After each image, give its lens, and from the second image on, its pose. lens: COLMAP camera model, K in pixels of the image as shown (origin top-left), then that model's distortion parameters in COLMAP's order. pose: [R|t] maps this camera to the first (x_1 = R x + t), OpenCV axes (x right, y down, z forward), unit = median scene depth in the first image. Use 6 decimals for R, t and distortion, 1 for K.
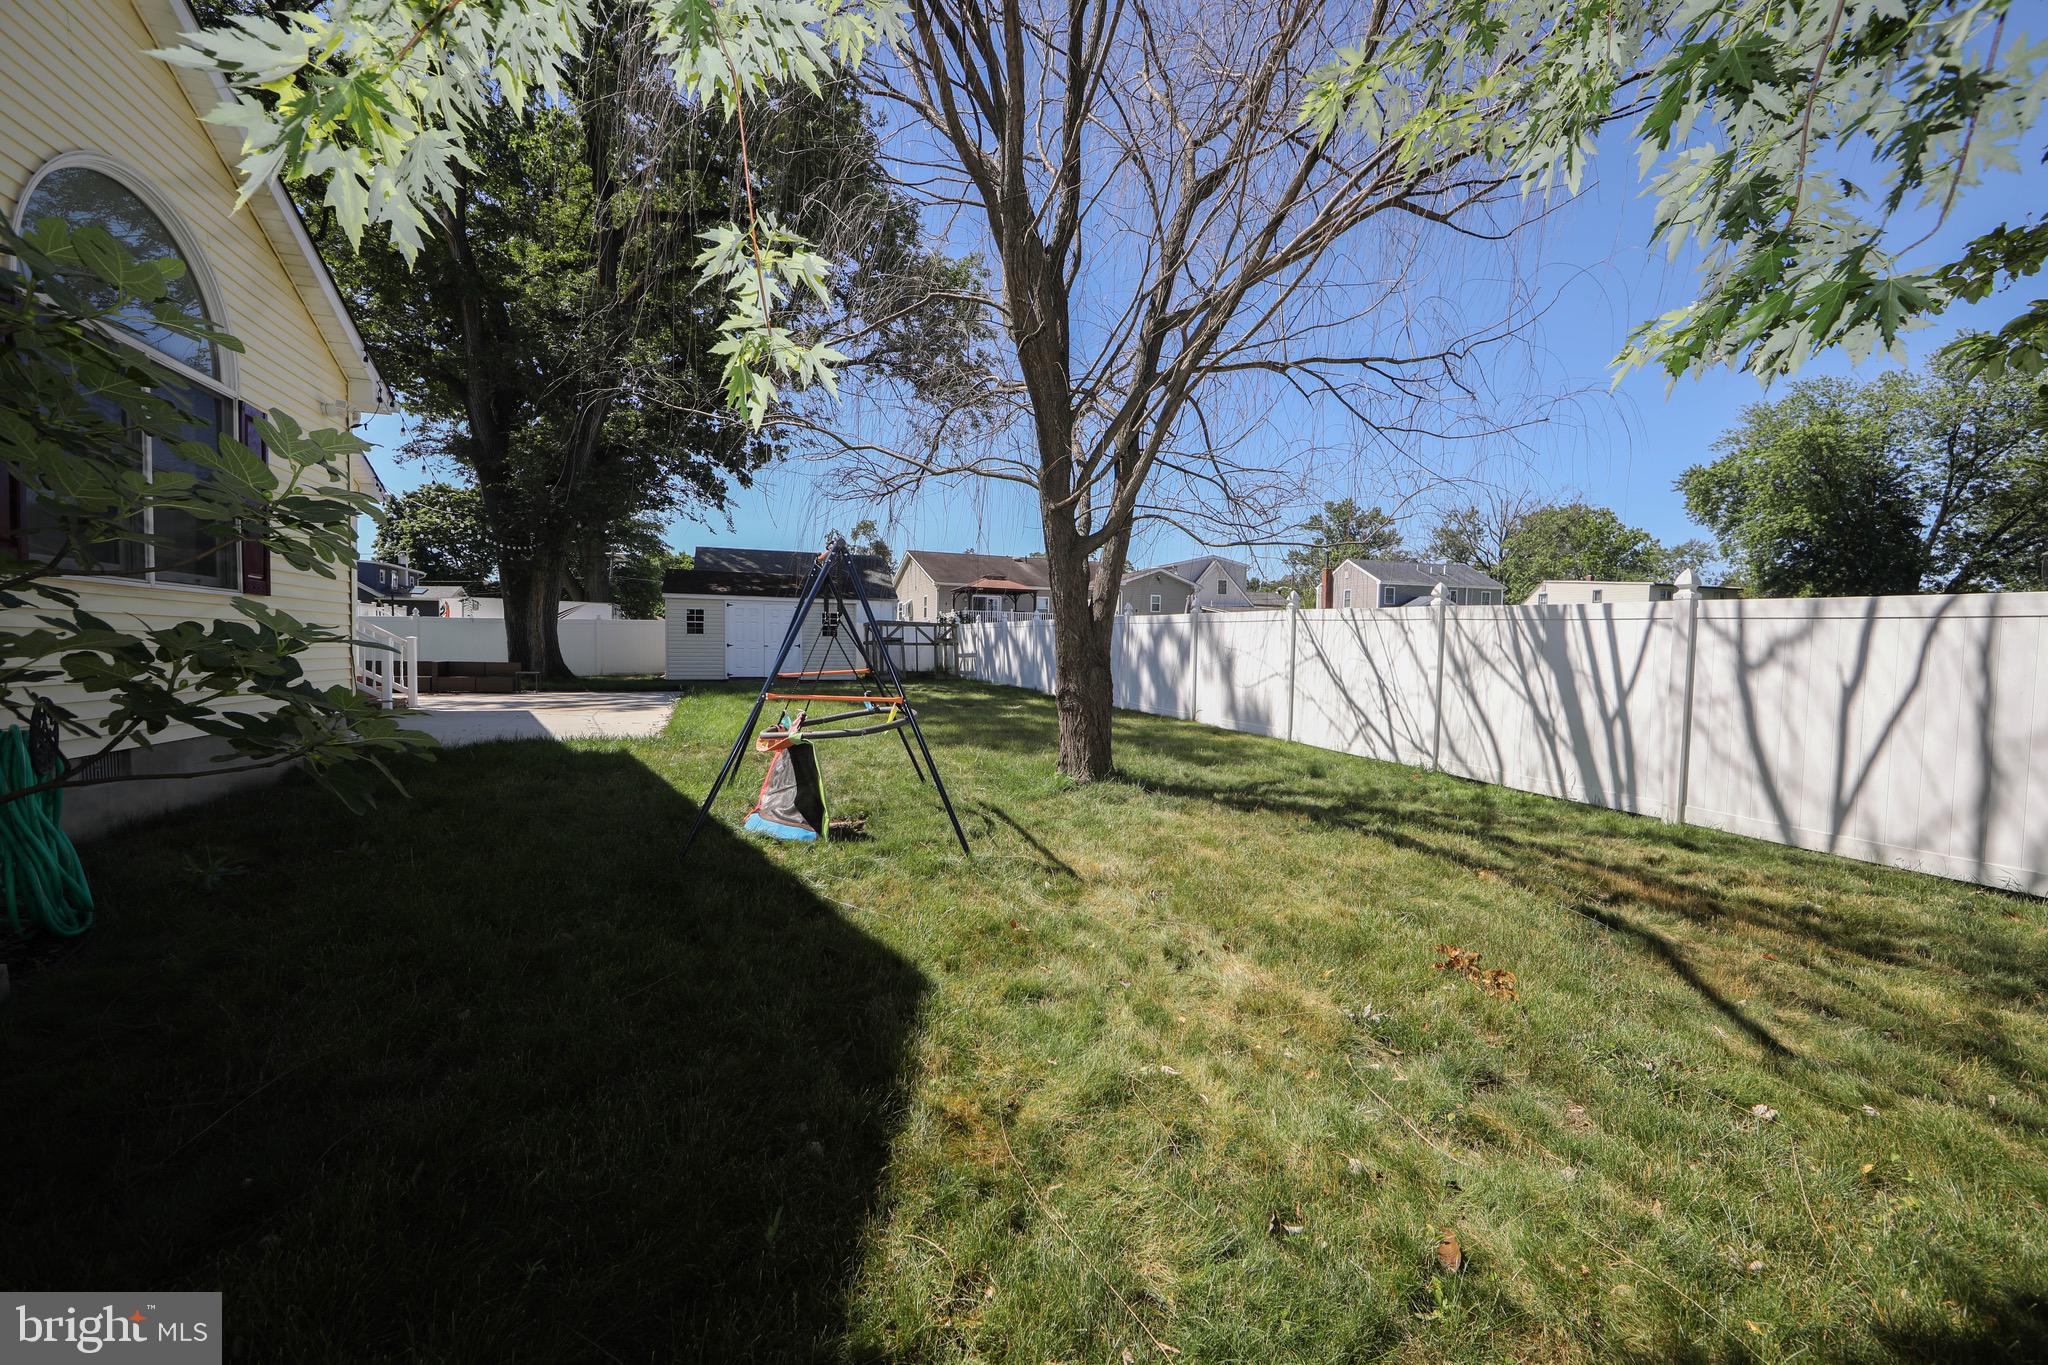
lens RADIAL K [[829.0, 0, 1005.2], [0, 829.0, 665.2], [0, 0, 1]] dist [0.000717, 0.000337]
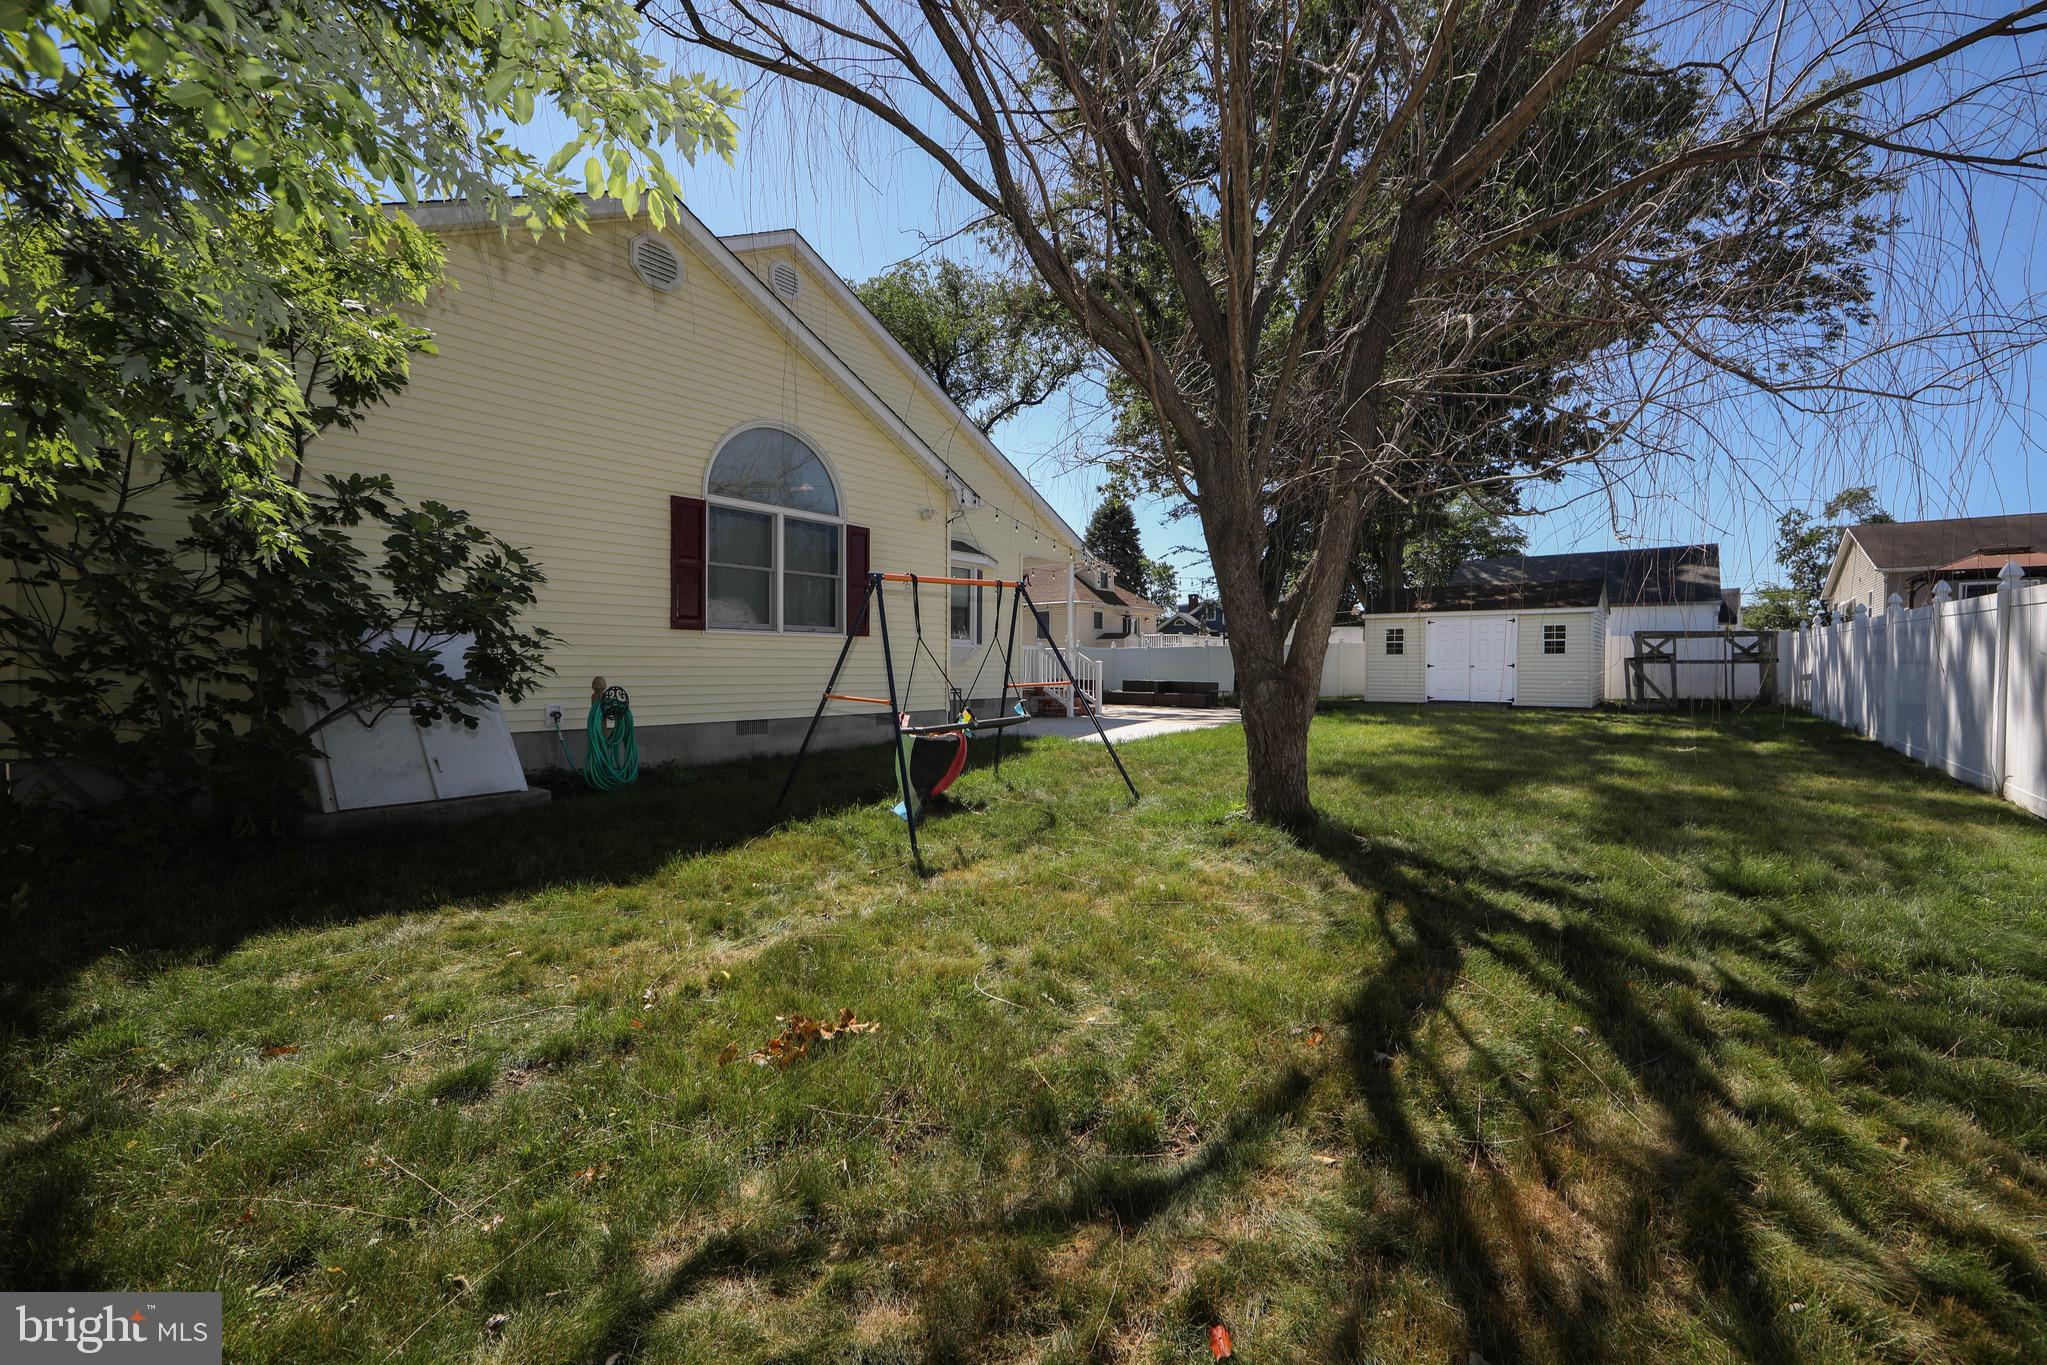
lens RADIAL K [[828.6, 0, 1007.3], [0, 828.6, 683.9], [0, 0, 1]] dist [0.000717, 0.000337]
pose [[0.515212, 0.006066, -0.857041, 0.212885], [-0.014163, 0.999899, -0.001437, 0.004520], [0.856946, 0.012879, 0.515246, 0.110938]]
